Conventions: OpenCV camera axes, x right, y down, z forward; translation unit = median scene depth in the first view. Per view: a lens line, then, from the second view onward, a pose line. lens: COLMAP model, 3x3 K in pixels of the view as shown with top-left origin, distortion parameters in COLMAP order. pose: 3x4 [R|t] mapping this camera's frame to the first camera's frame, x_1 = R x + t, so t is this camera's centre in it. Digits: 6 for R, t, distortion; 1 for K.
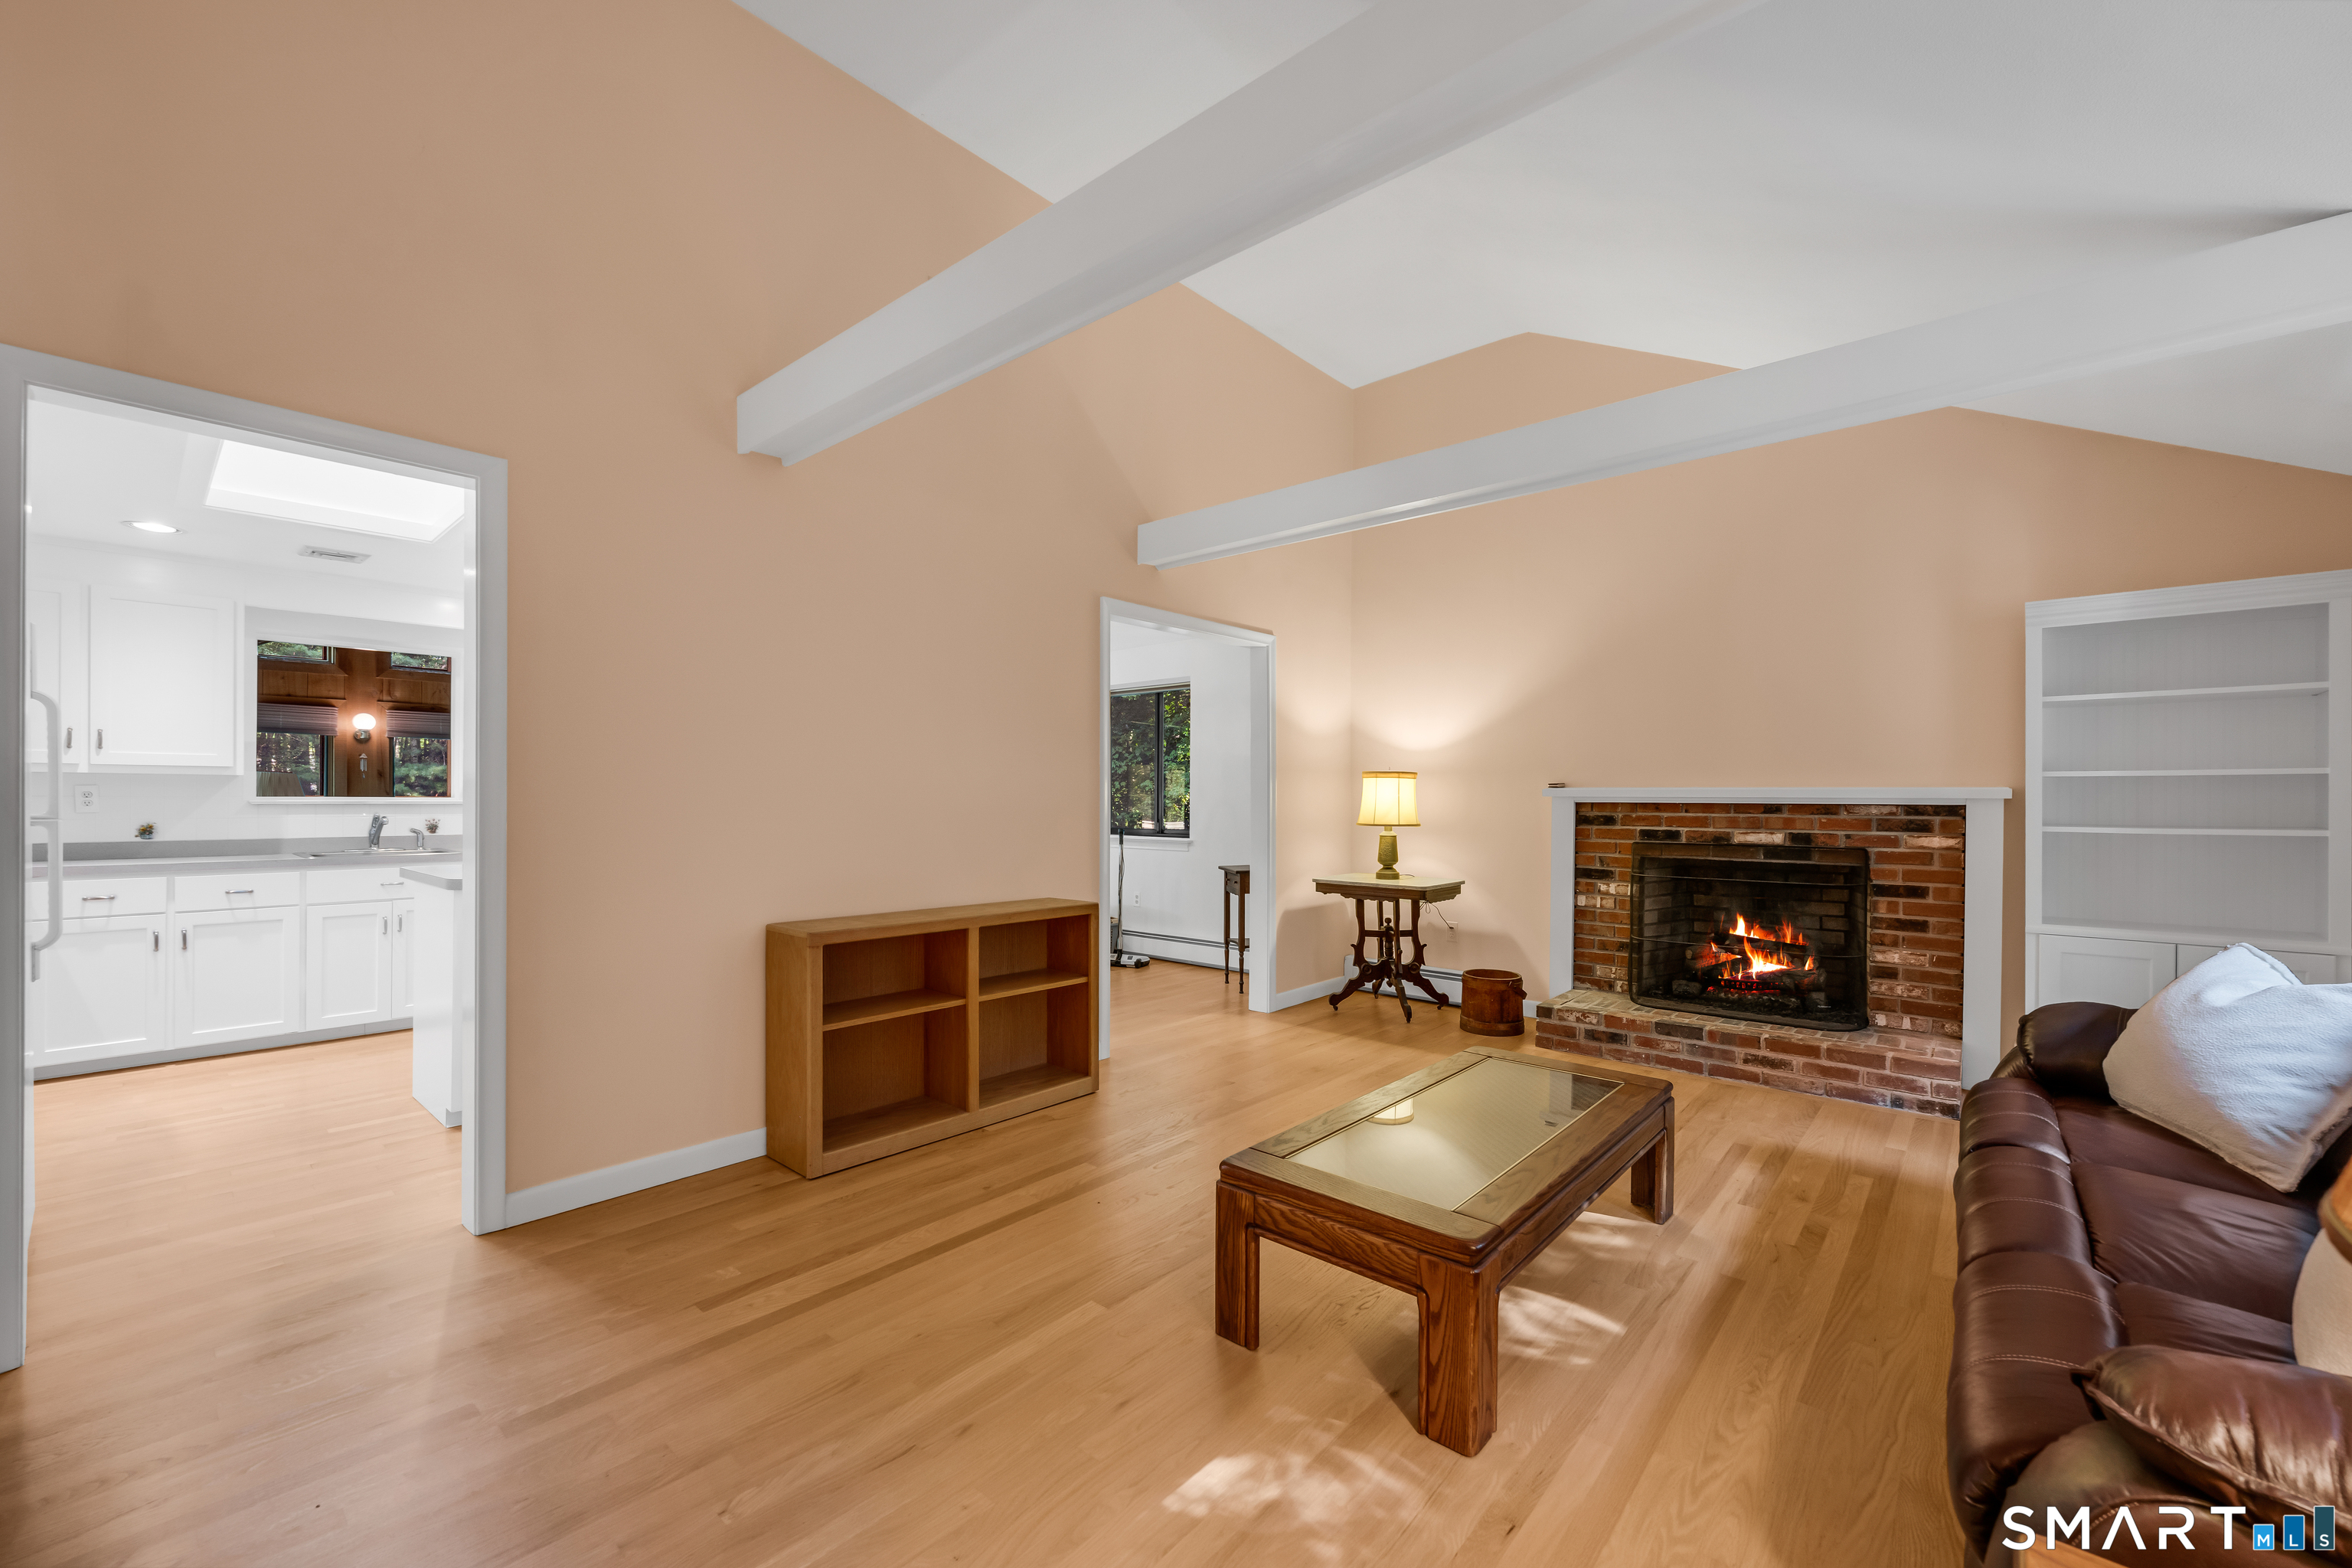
lens RADIAL K [[950.8, 0, 1176.0], [0, 950.8, 784.0], [0, 0, 1]] dist [0.001970, 0.000205]
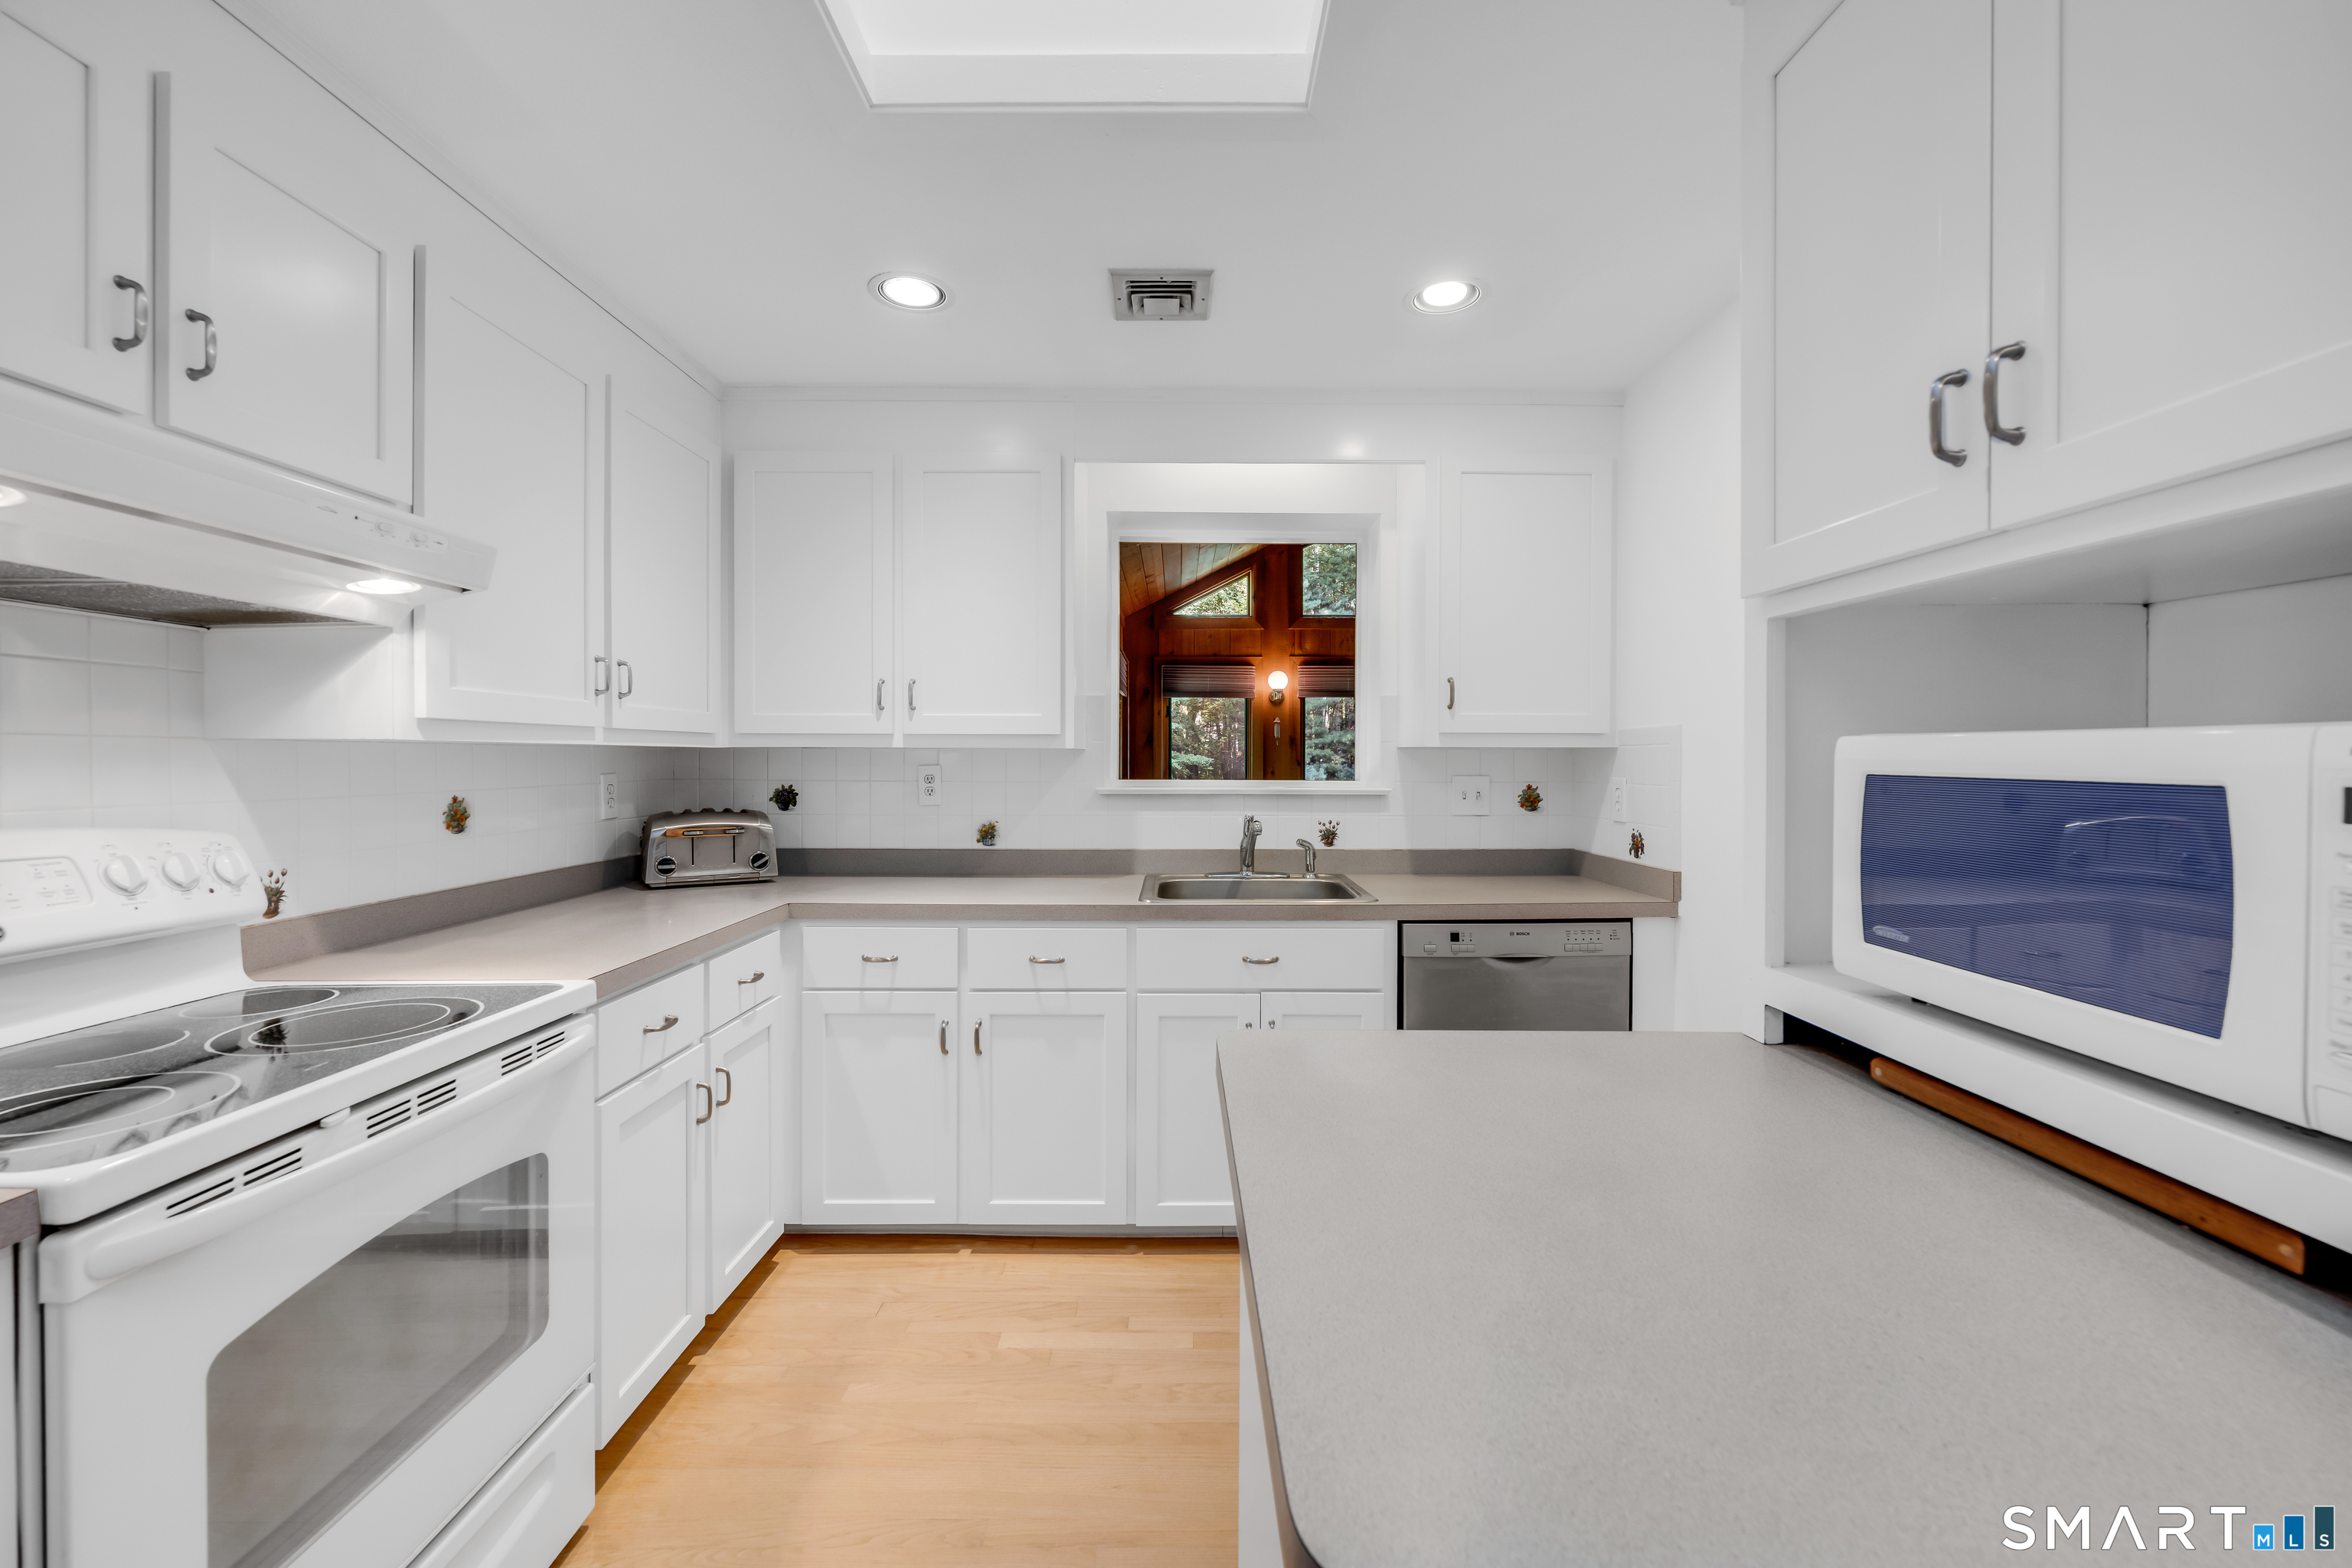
lens RADIAL K [[950.8, 0, 1176.0], [0, 950.8, 784.0], [0, 0, 1]] dist [0.001970, 0.000205]
pose [[0.664815, 0.022216, -0.746678, -0.442232], [0.009621, 0.999220, 0.038296, -0.008648], [0.746946, -0.032643, 0.664083, 0.587622]]
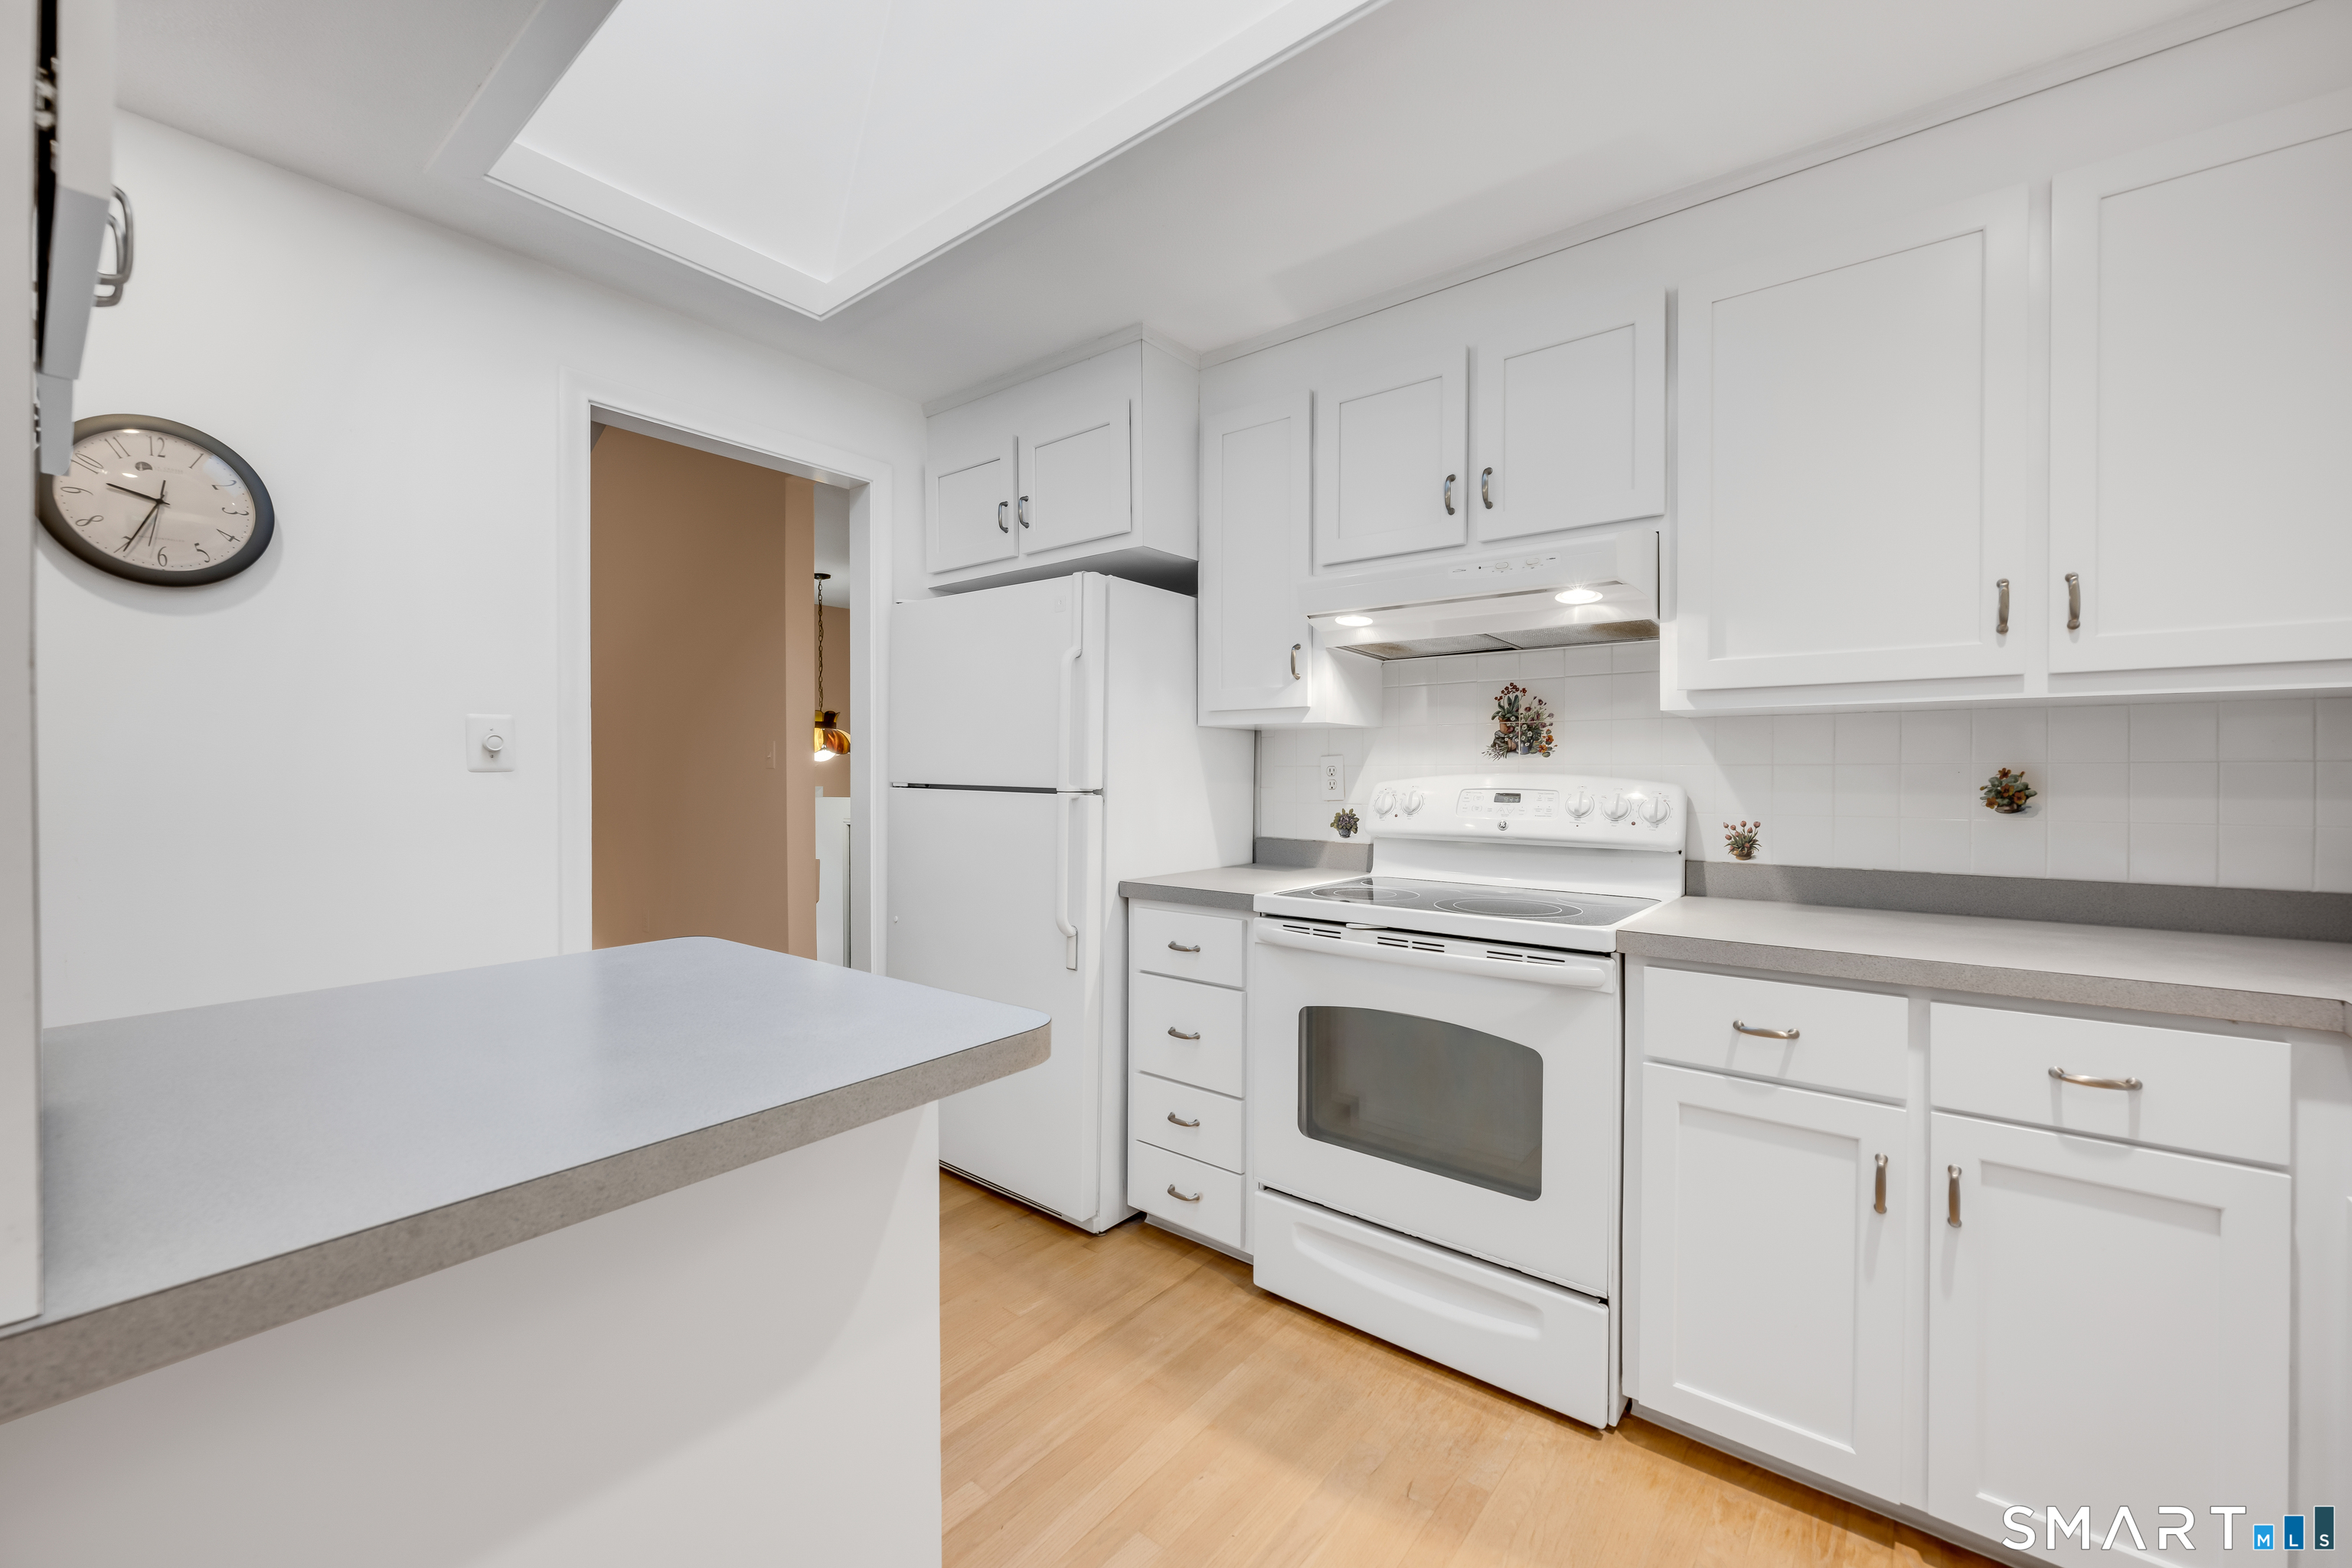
lens RADIAL K [[950.8, 0, 1176.0], [0, 950.8, 784.0], [0, 0, 1]] dist [0.001970, 0.000205]
pose [[-0.999449, -0.002465, -0.033110, -0.693492], [-0.002369, 0.999993, -0.002930, 0.023377], [0.033117, -0.002850, -0.999447, 1.069018]]
